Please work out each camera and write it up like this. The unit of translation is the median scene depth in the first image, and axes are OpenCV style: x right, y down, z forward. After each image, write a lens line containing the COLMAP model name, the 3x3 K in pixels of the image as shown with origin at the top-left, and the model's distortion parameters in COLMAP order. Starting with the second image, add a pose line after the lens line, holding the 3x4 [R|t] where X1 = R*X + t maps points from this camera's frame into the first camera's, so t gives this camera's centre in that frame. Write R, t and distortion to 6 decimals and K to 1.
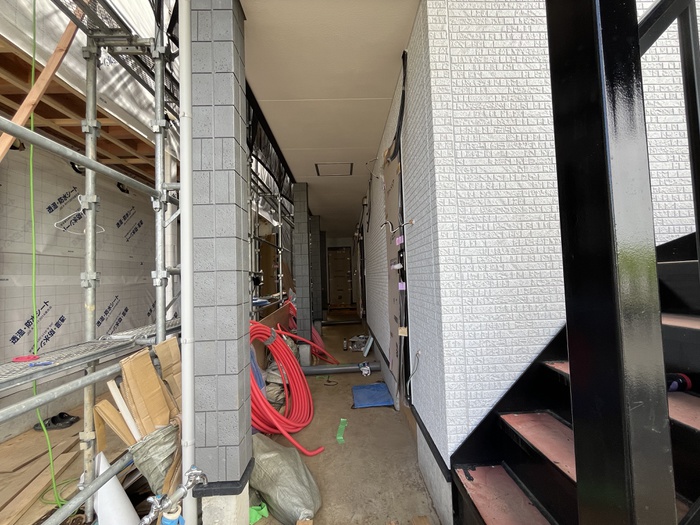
lens RADIAL K [[311.5, 0, 354.0], [0, 311.5, 263.2], [0, 0, 1]] dist [-0.000101, 0.000075]
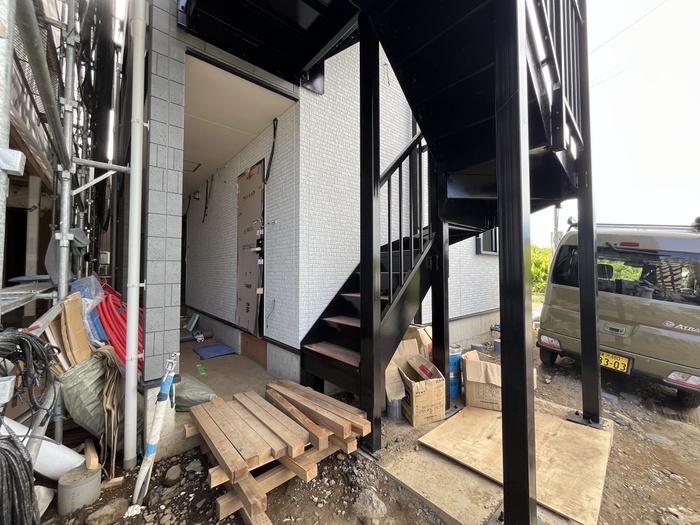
lens RADIAL K [[285.9, 0, 350.5], [0, 285.9, 262.3], [0, 0, 1]] dist [-0.002304, -0.000123]
pose [[0.776616, 0.052908, 0.627749, -0.465576], [-0.053071, 0.998420, -0.018492, 0.093096], [-0.627735, -0.018954, 0.778196, -0.463180]]
